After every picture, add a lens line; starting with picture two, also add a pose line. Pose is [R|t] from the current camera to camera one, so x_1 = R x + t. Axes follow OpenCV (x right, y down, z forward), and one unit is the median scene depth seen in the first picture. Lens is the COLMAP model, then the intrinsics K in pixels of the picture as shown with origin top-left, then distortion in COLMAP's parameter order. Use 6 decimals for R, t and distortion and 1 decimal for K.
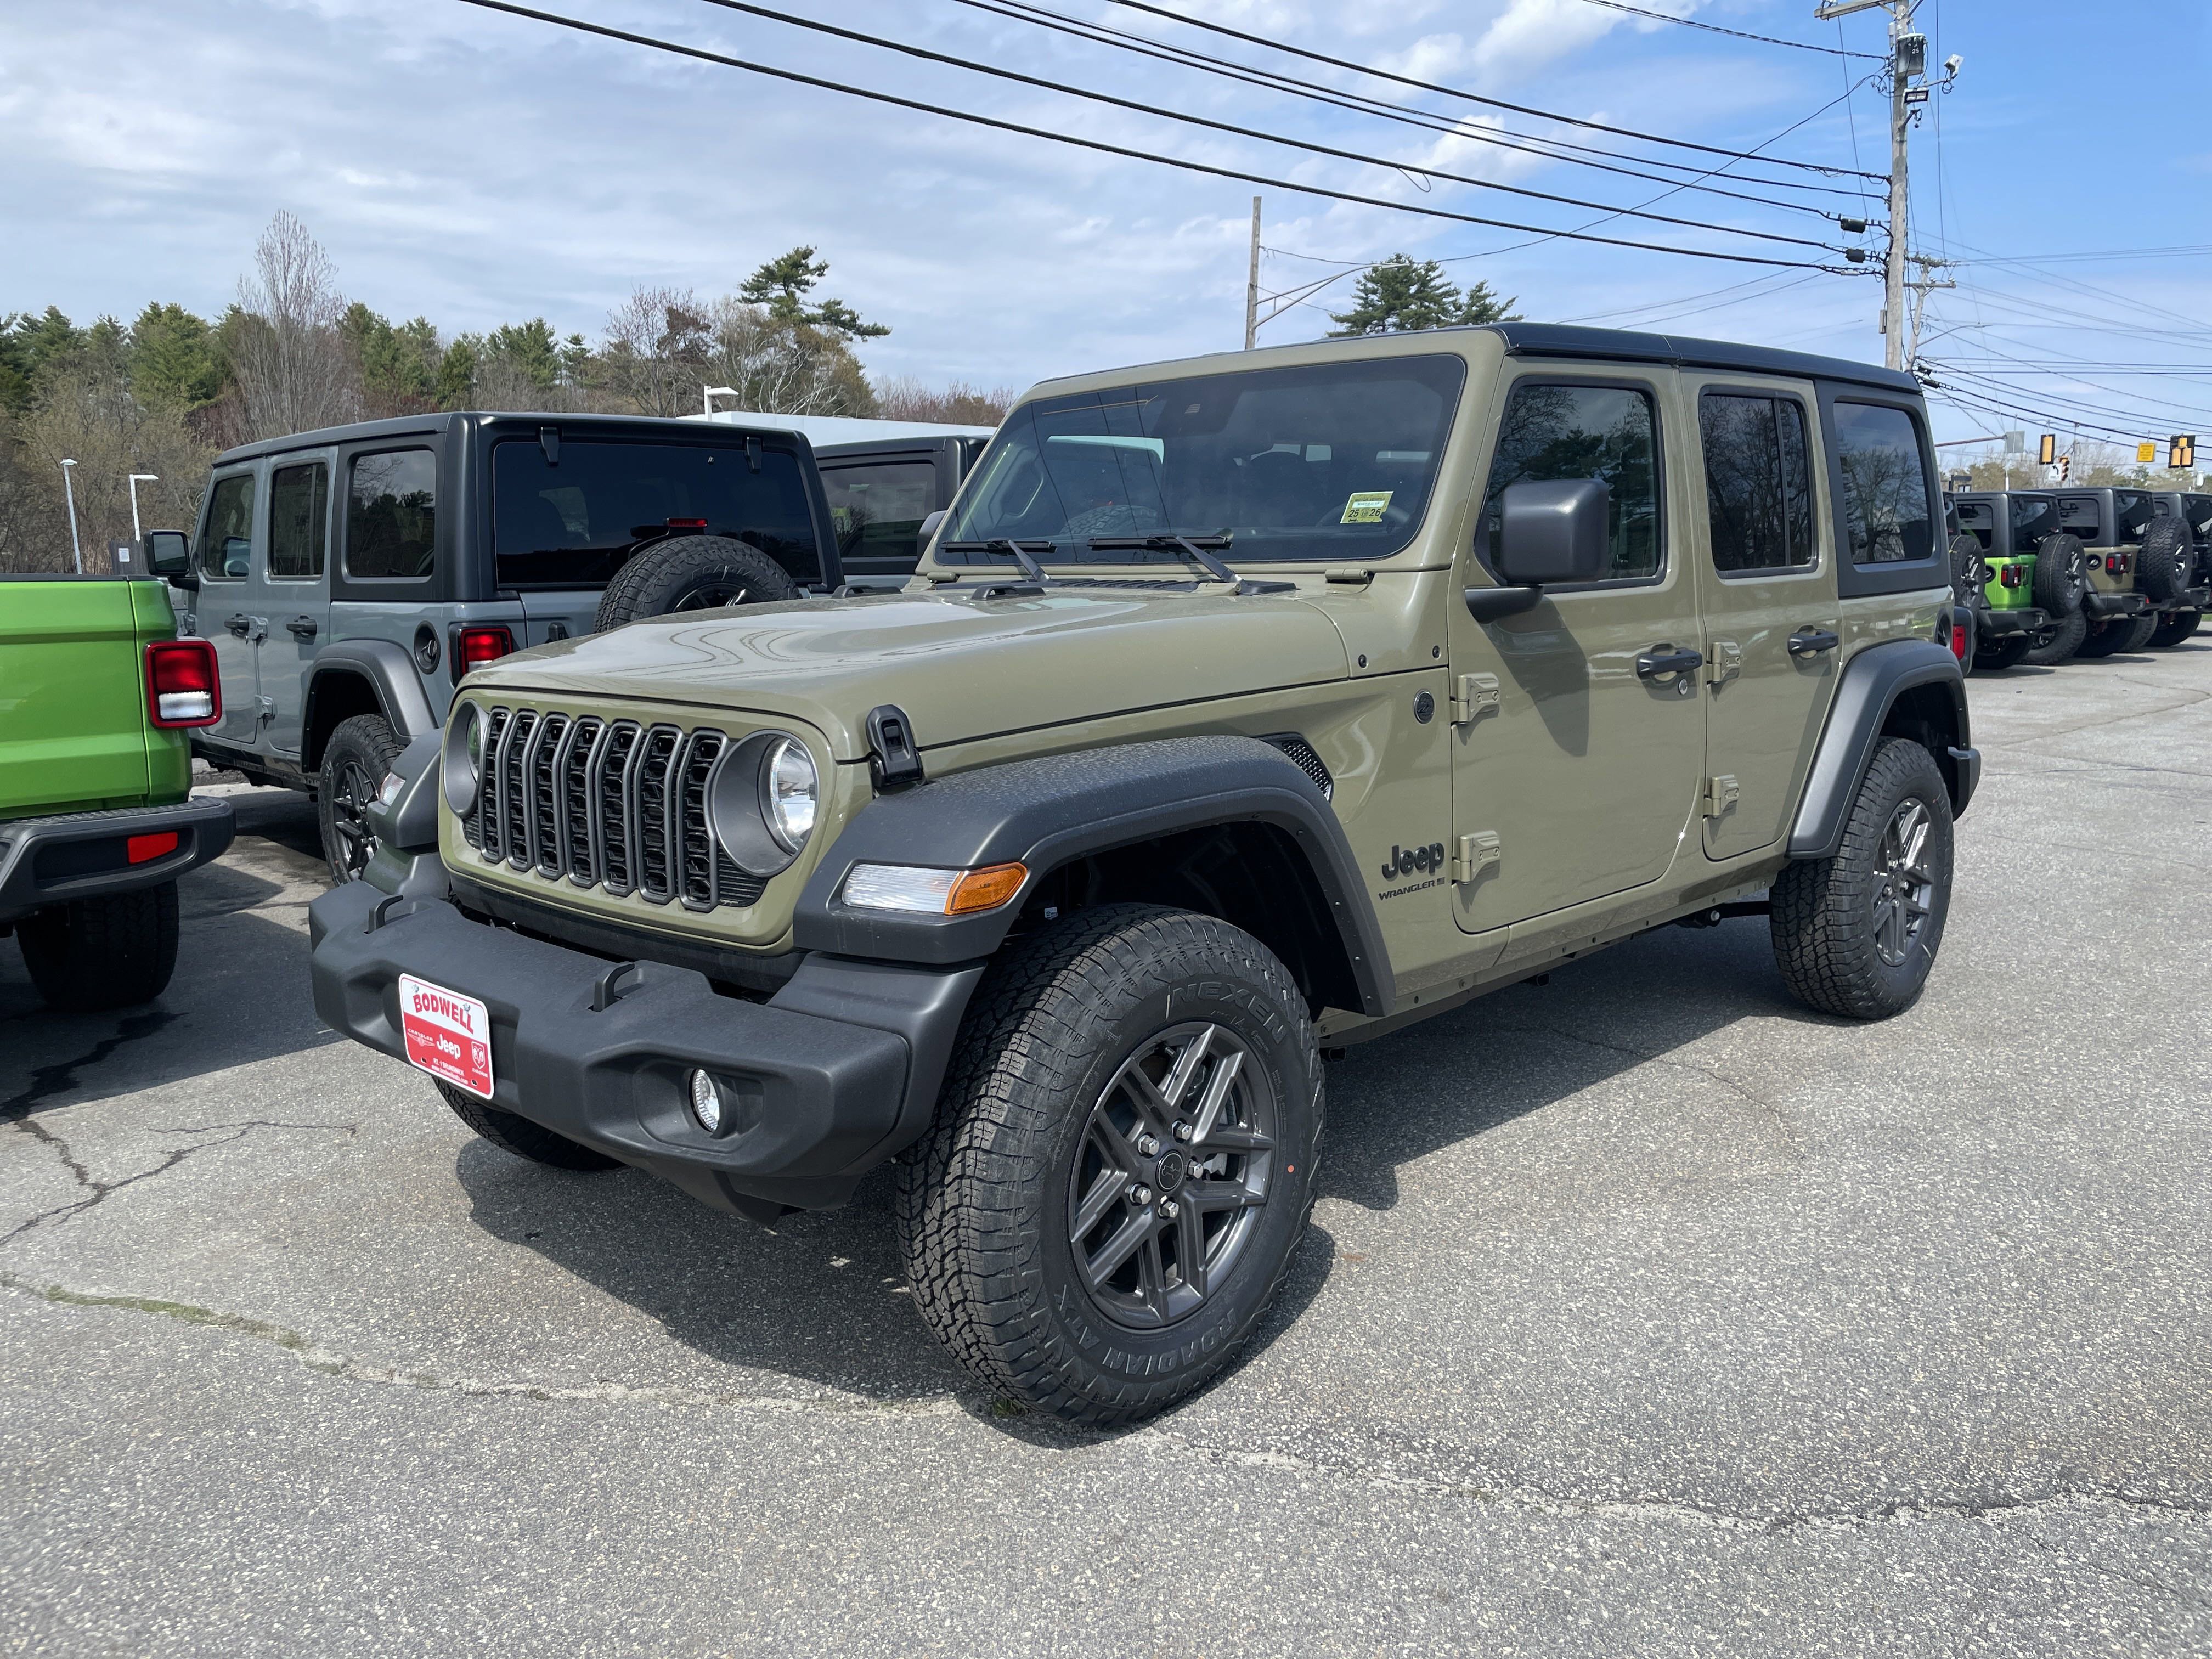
lens RADIAL K [[1850.0, 0, 1105.1], [0, 1850.0, 849.7], [0, 0, 1]] dist [-0.034349, 0.021705]
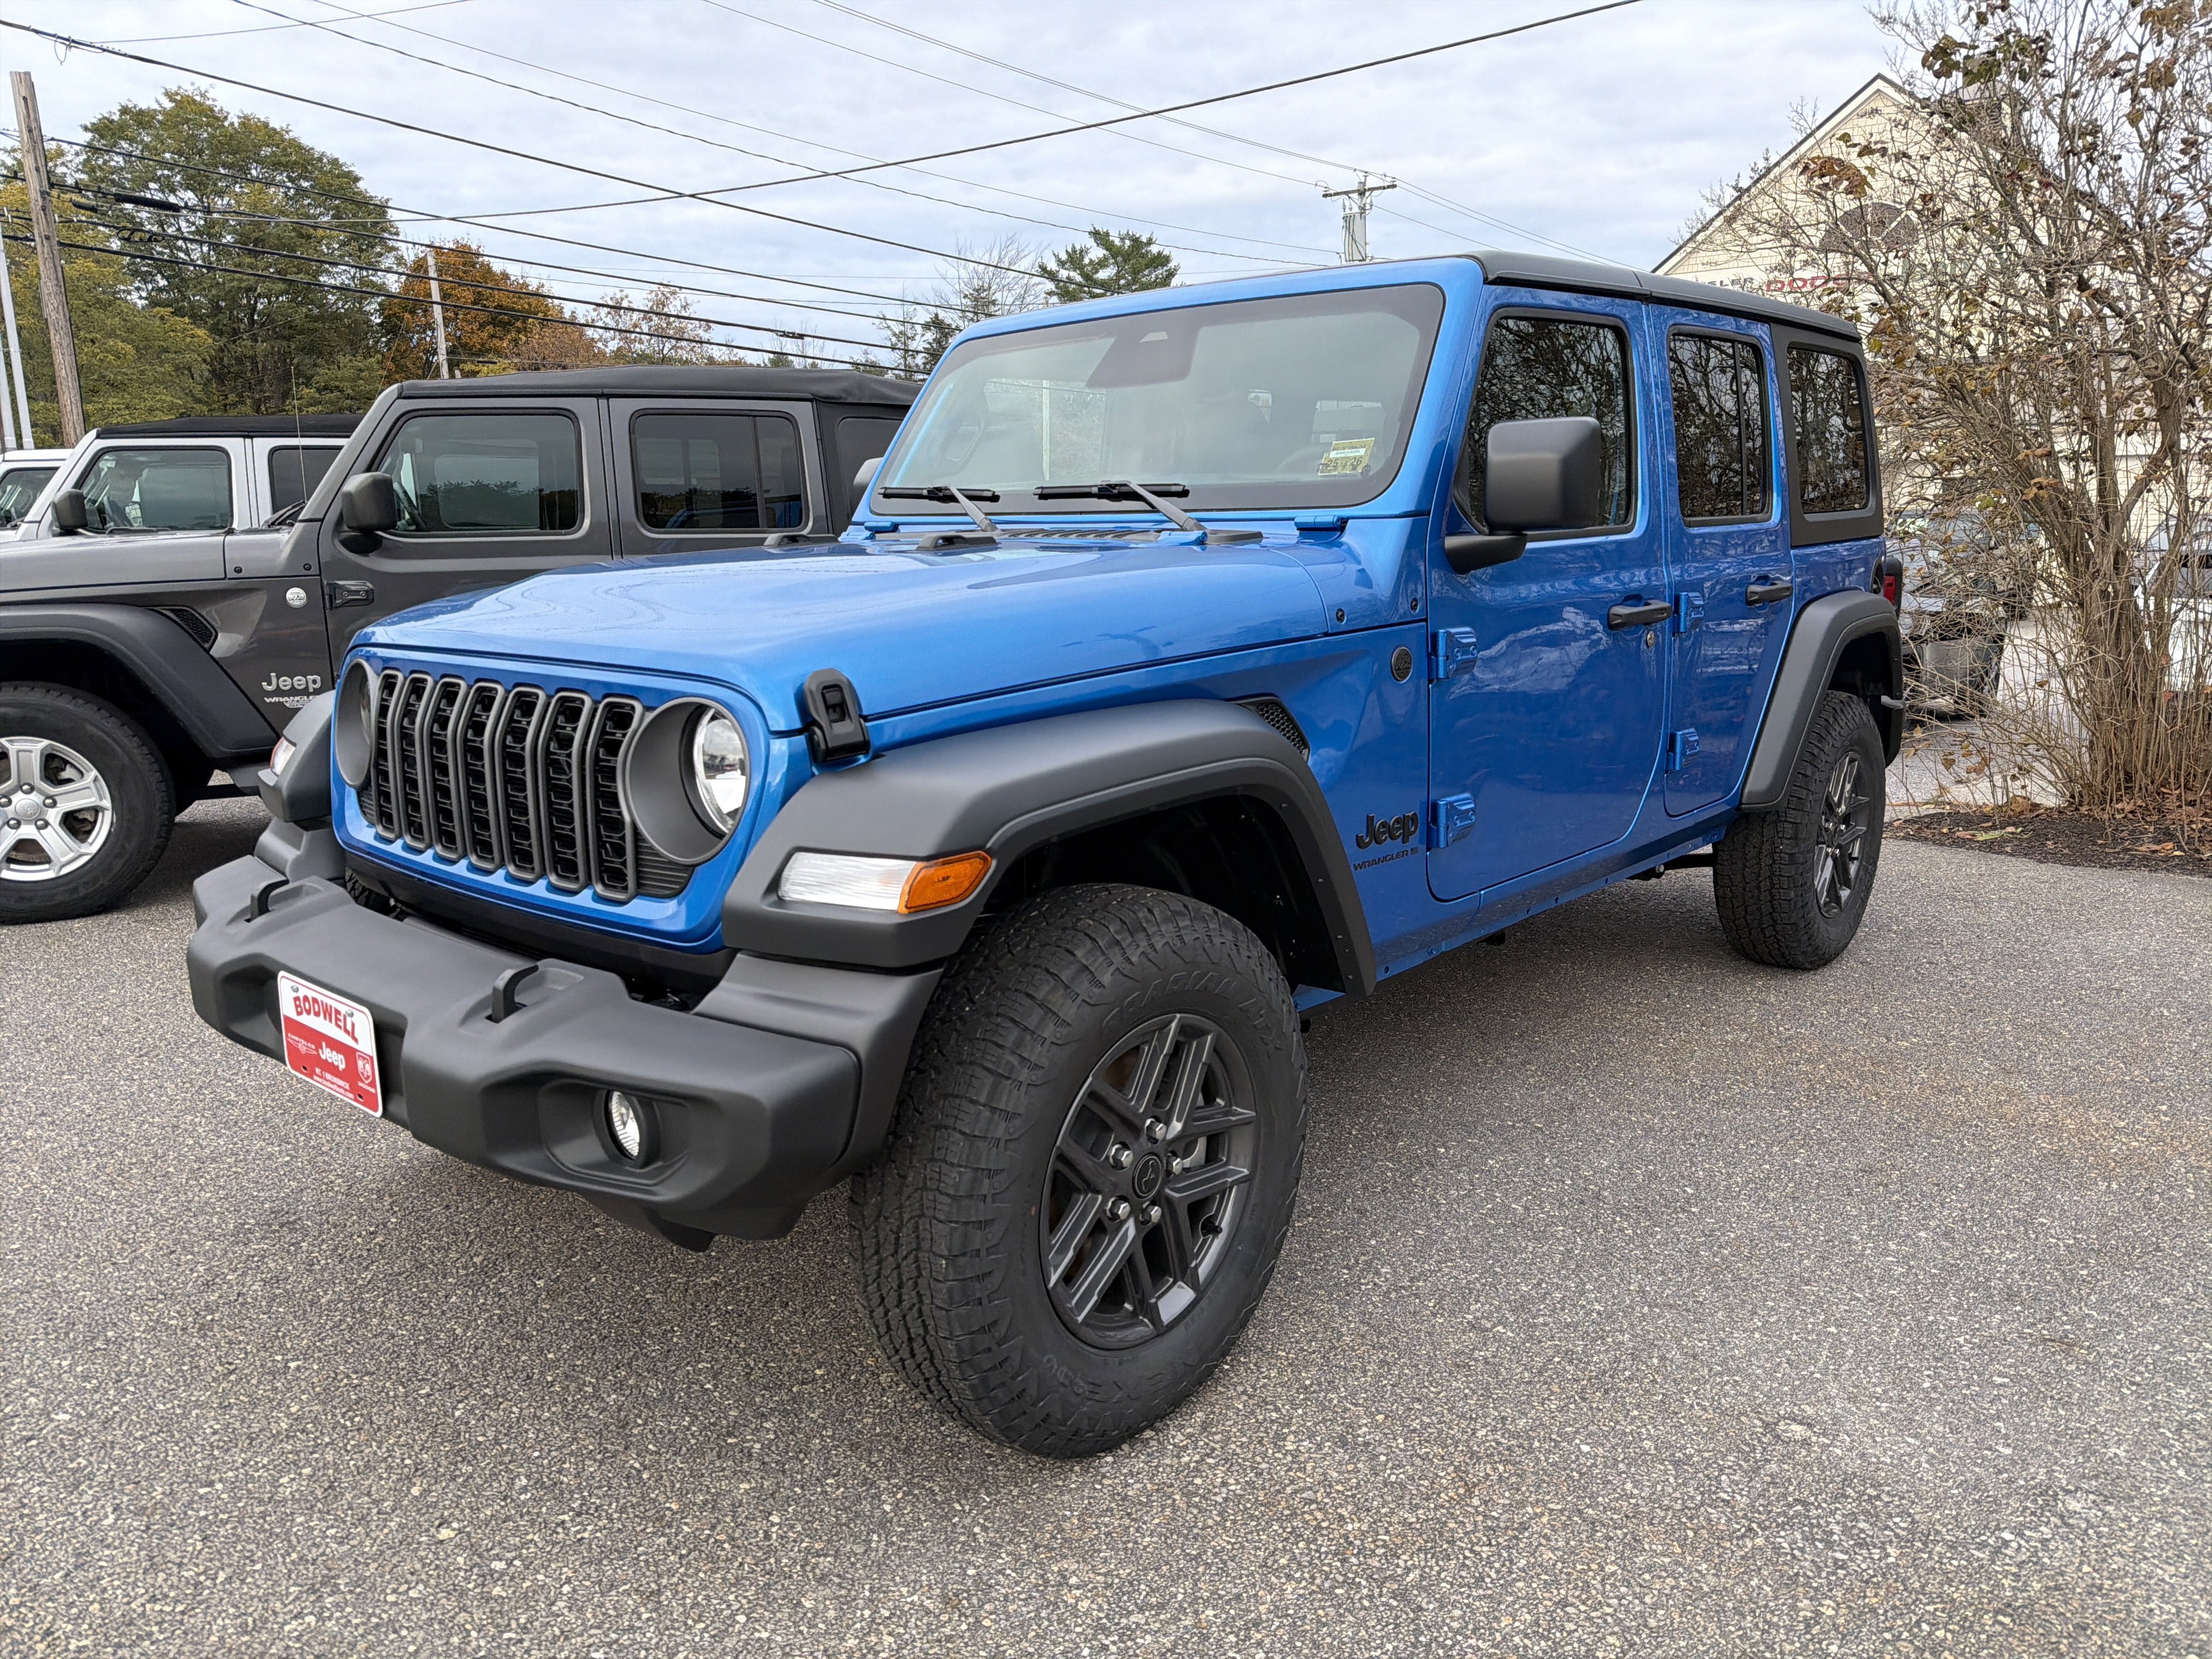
lens RADIAL K [[1709.7, 0, 1119.1], [0, 1709.7, 857.6], [0, 0, 1]] dist [-0.002921, -0.056434]
pose [[0.998444, -0.010833, 0.054697, -0.022679], [0.008595, 0.999123, 0.040985, -0.018840], [-0.055093, -0.040452, 0.997661, 0.166806]]
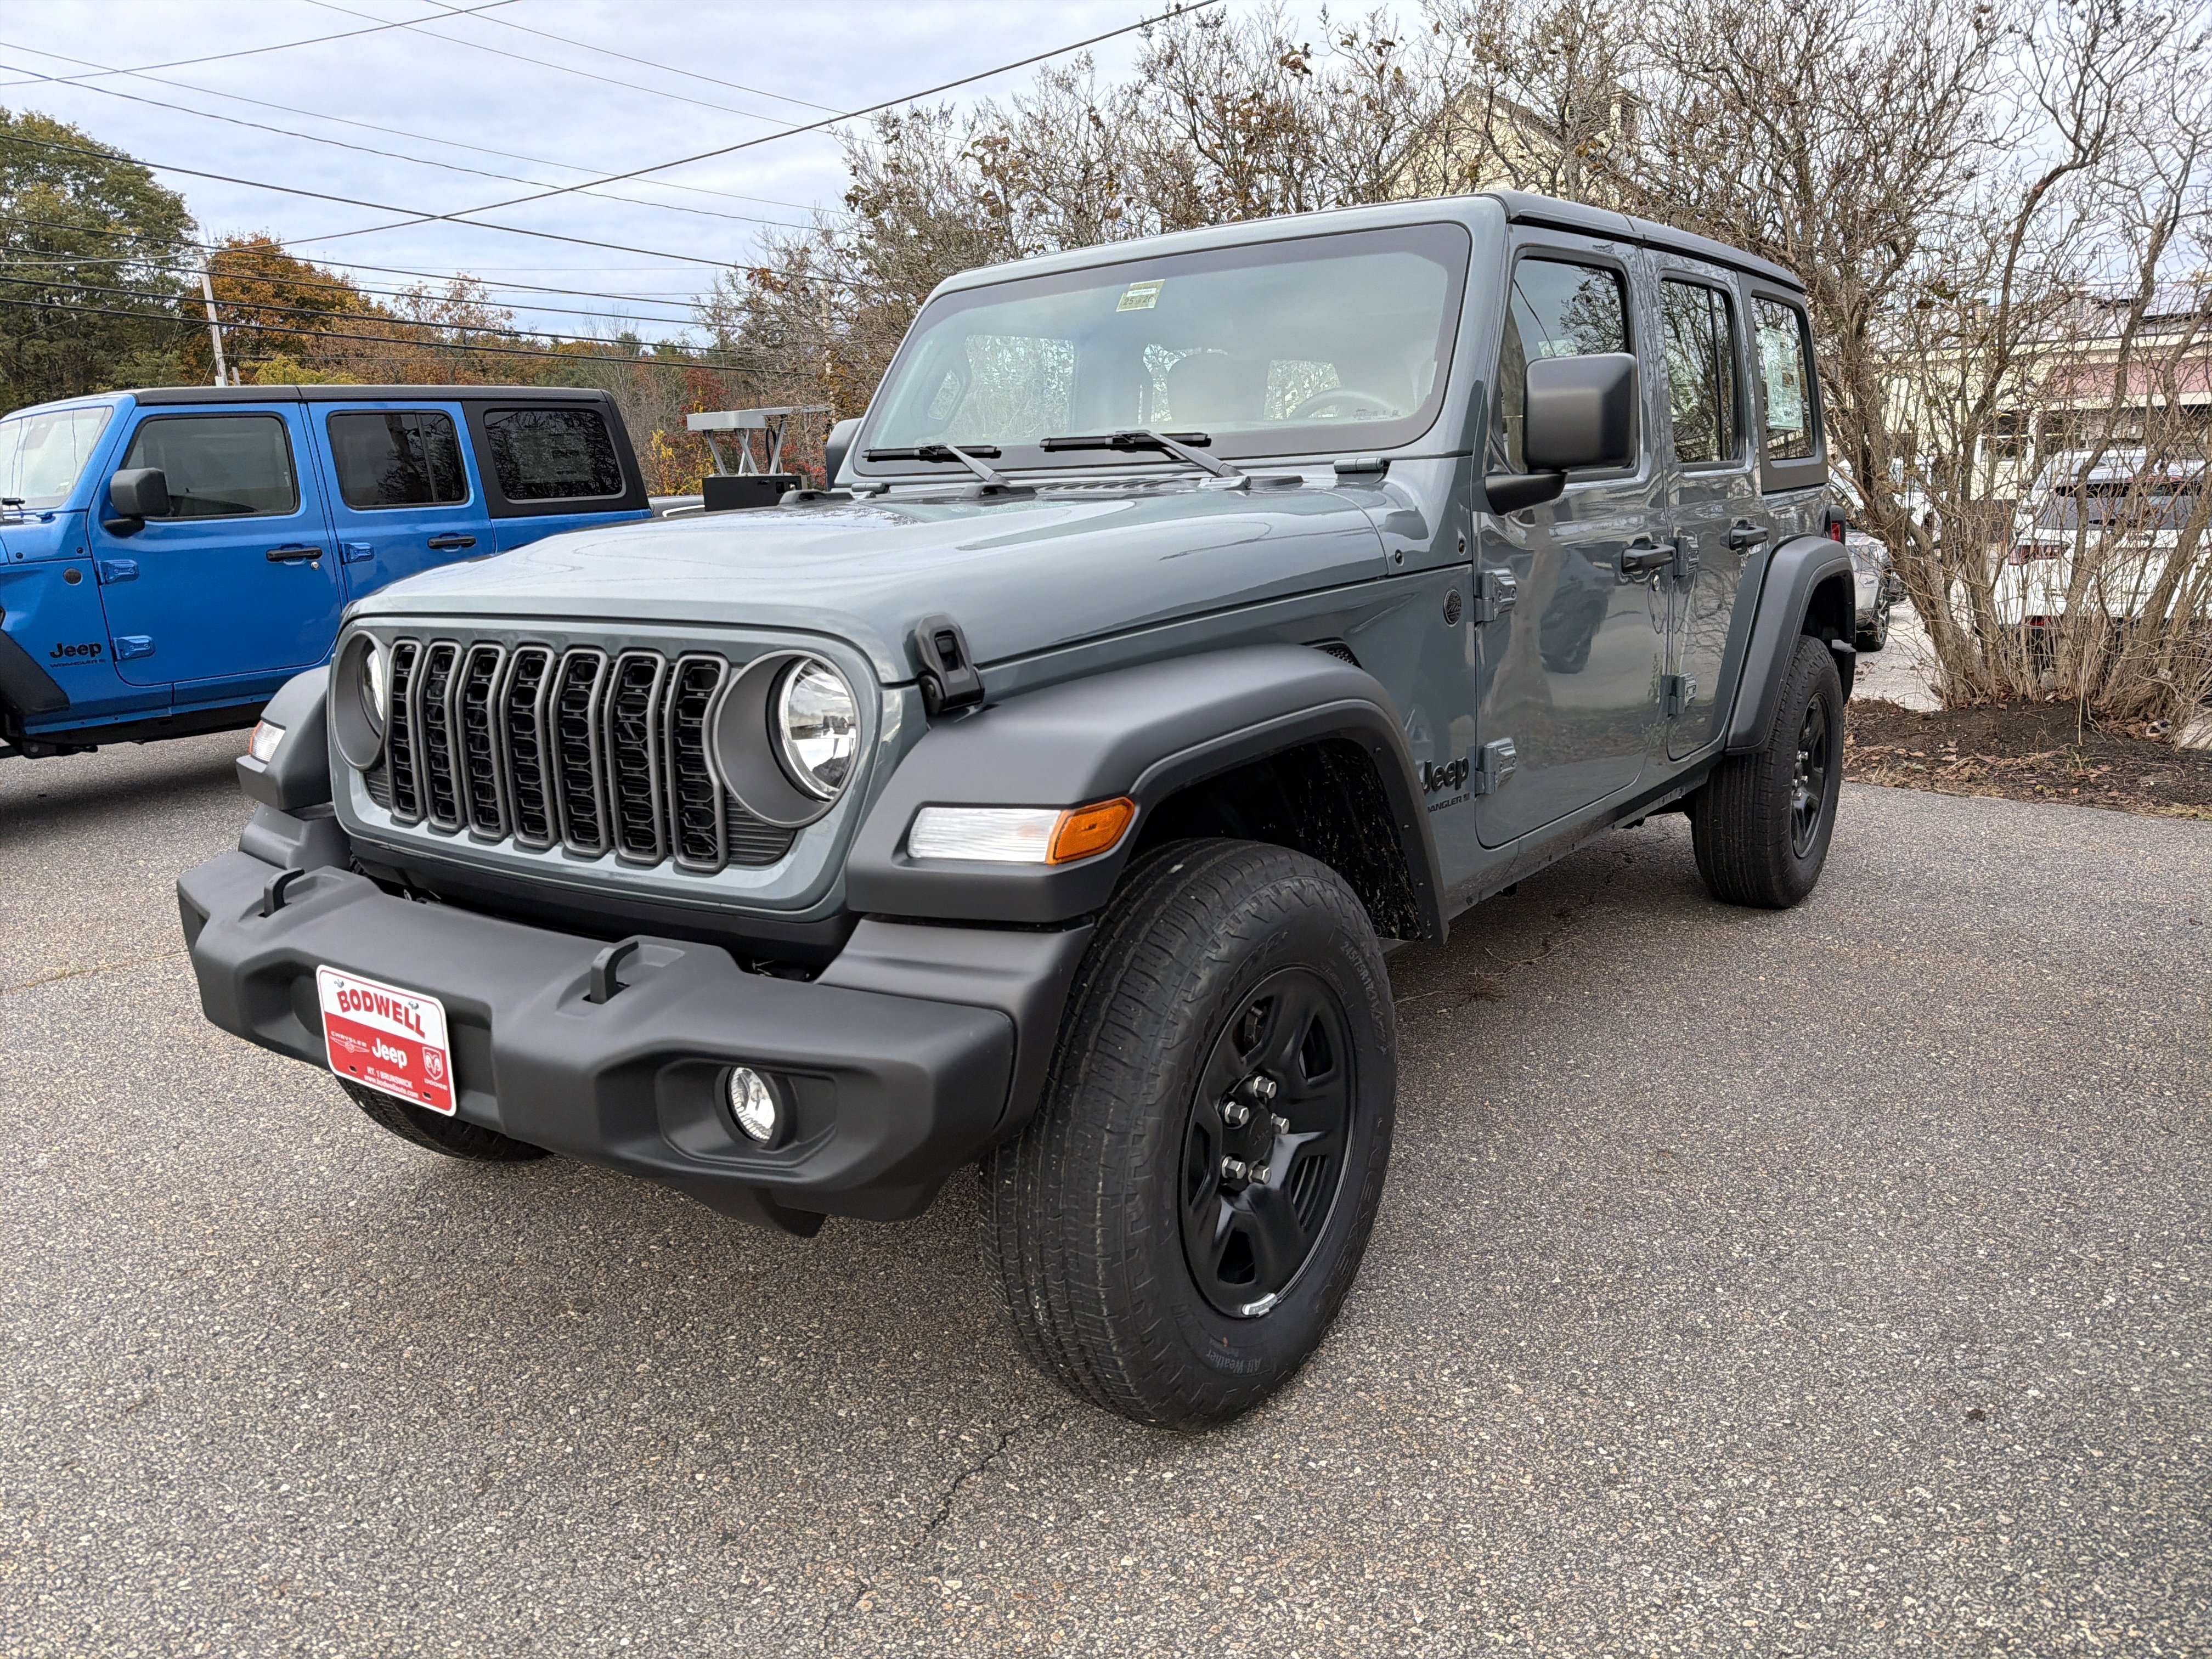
lens RADIAL K [[1709.7, 0, 1155.1], [0, 1709.7, 887.1], [0, 0, 1]] dist [-0.002921, -0.056434]
pose [[0.987547, -0.054325, 0.147644, -0.128504], [0.044326, 0.996548, 0.070197, -0.005160], [-0.150948, -0.062778, 0.986546, 0.203533]]
